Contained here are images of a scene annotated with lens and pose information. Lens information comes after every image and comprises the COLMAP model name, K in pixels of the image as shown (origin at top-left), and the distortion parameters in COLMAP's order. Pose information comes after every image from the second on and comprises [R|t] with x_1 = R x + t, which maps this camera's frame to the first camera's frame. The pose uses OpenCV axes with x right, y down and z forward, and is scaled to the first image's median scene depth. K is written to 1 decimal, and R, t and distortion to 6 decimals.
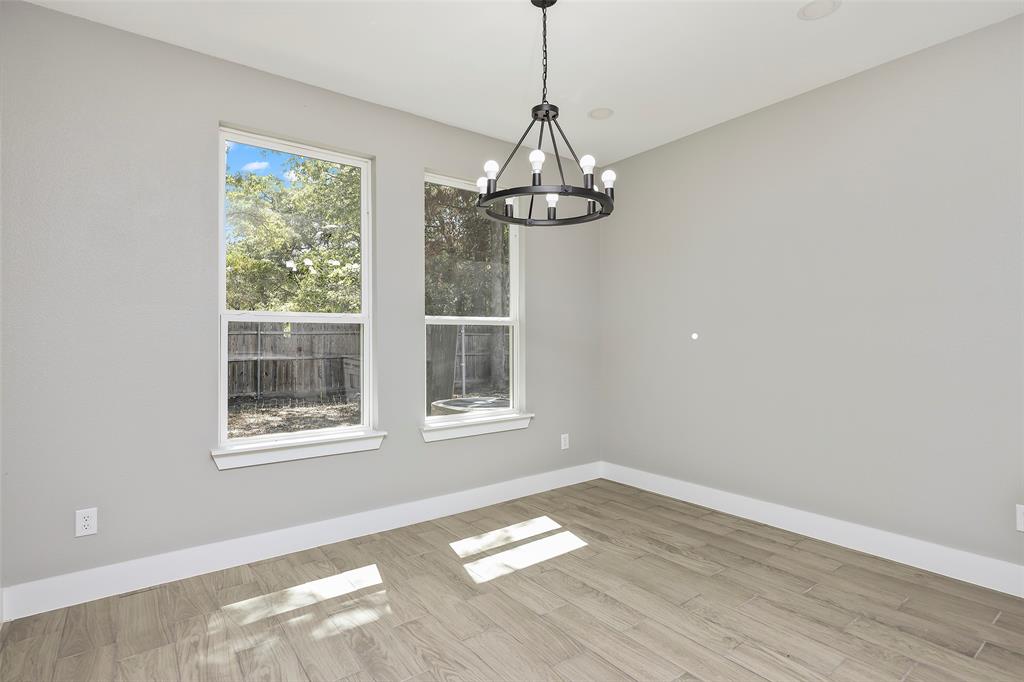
lens RADIAL K [[514.7, 0, 512.0], [0, 514.7, 341.0], [0, 0, 1]] dist [0.011647, 0.000693]
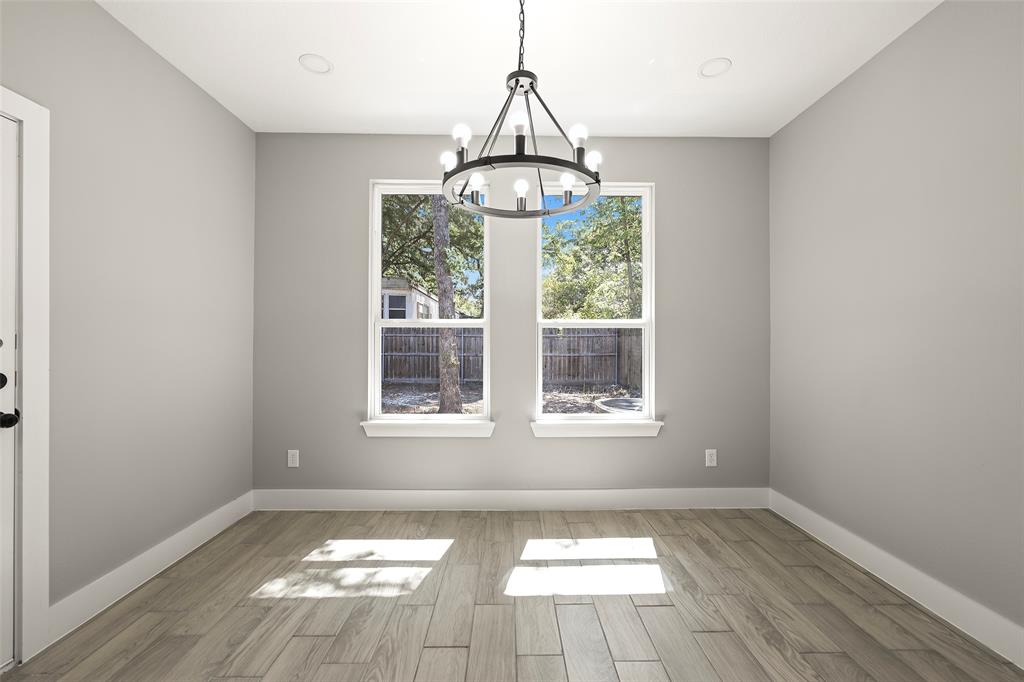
lens RADIAL K [[411.7, 0, 512.0], [0, 411.7, 341.0], [0, 0, 1]] dist [0.002988, 0.000464]
pose [[0.805611, 0.004903, -0.592425, 0.312726], [-0.006386, 0.999980, -0.000408, -0.003738], [0.592411, 0.004112, 0.805625, 0.287911]]
